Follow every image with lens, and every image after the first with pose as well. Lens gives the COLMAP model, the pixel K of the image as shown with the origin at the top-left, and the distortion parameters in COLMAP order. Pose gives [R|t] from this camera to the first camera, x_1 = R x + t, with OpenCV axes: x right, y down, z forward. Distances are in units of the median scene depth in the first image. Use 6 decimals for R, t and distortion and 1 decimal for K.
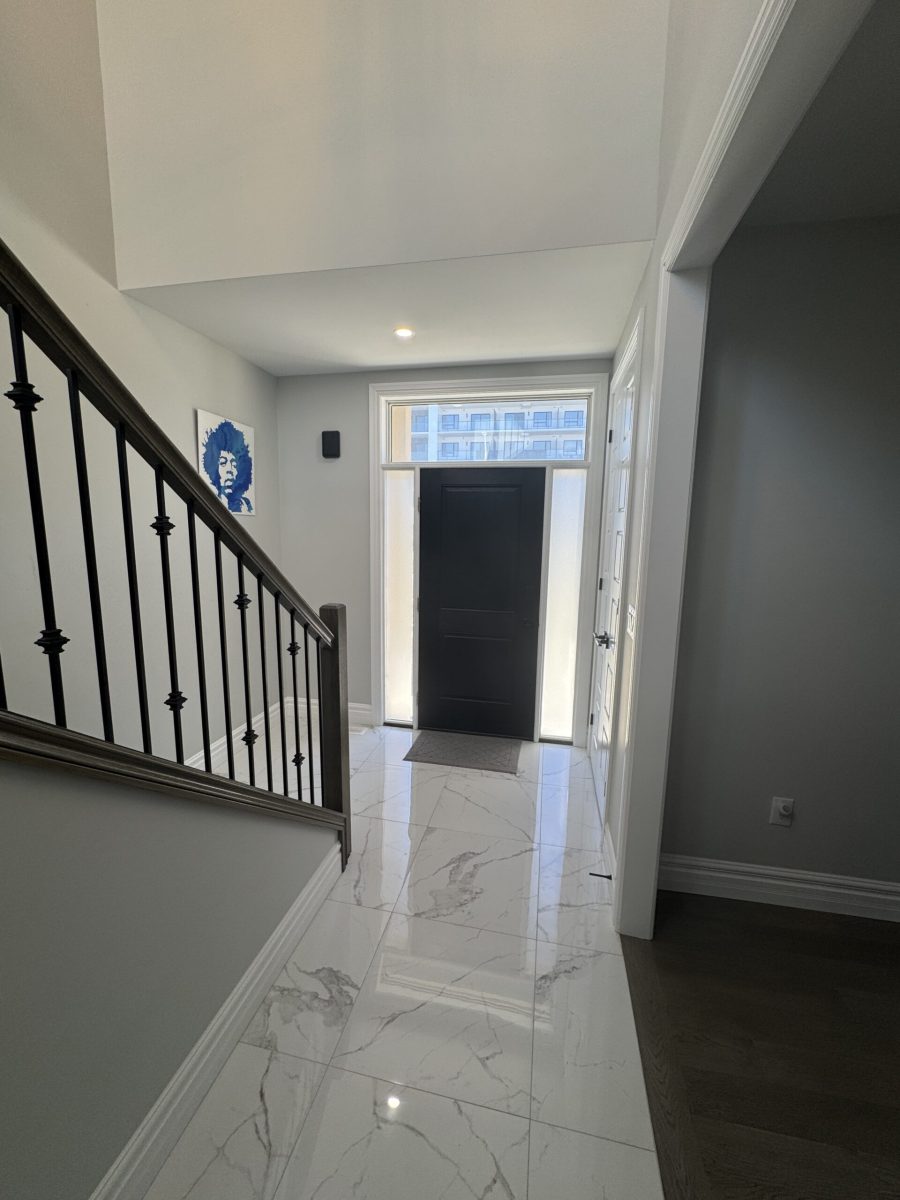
lens RADIAL K [[479.0, 0, 450.0], [0, 479.0, 600.0], [0, 0, 1]] dist [-0.002613, 0.000744]
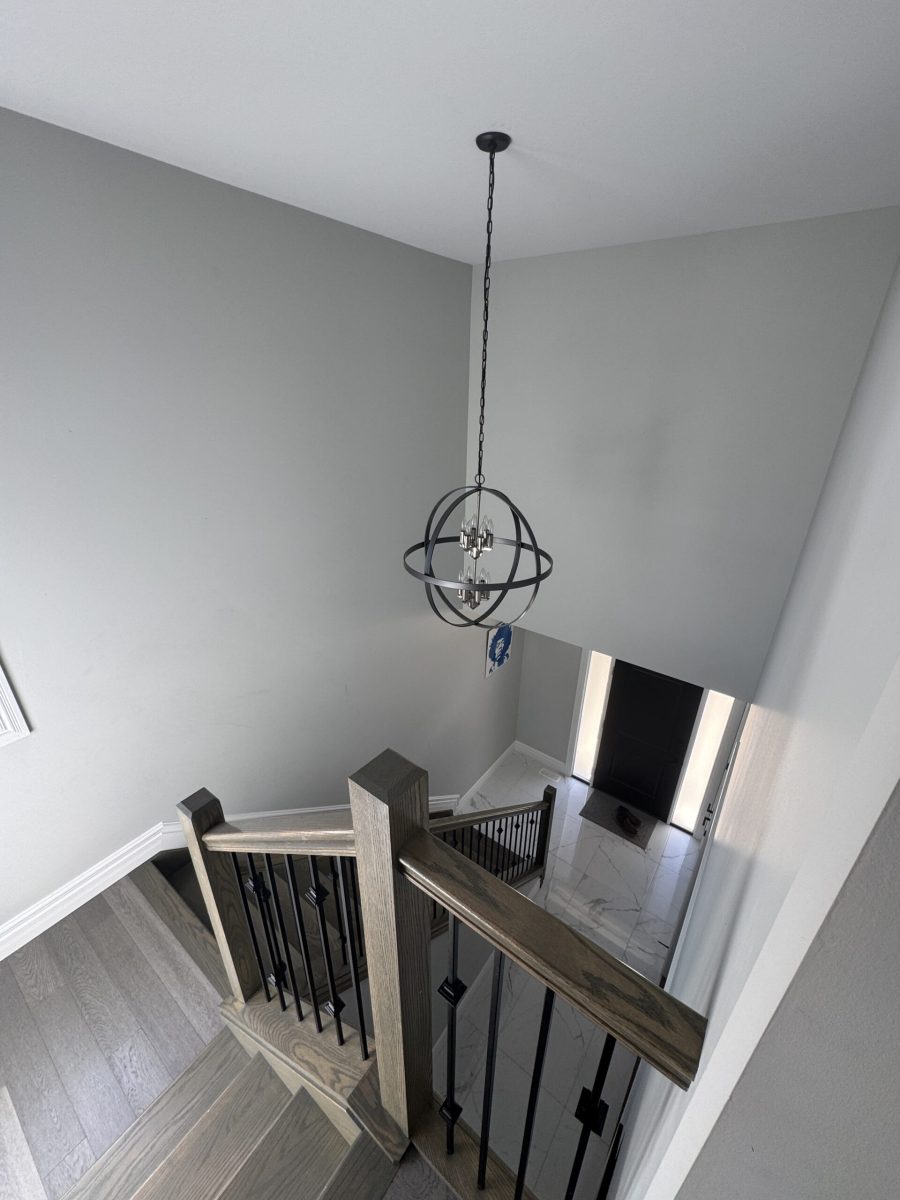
lens RADIAL K [[479.0, 0, 450.0], [0, 479.0, 600.0], [0, 0, 1]] dist [-0.002613, 0.000744]
pose [[0.906841, 0.173490, -0.384111, 0.010004], [-0.062414, 0.956581, 0.284705, -0.873459], [0.416827, -0.234208, 0.878295, -0.532269]]
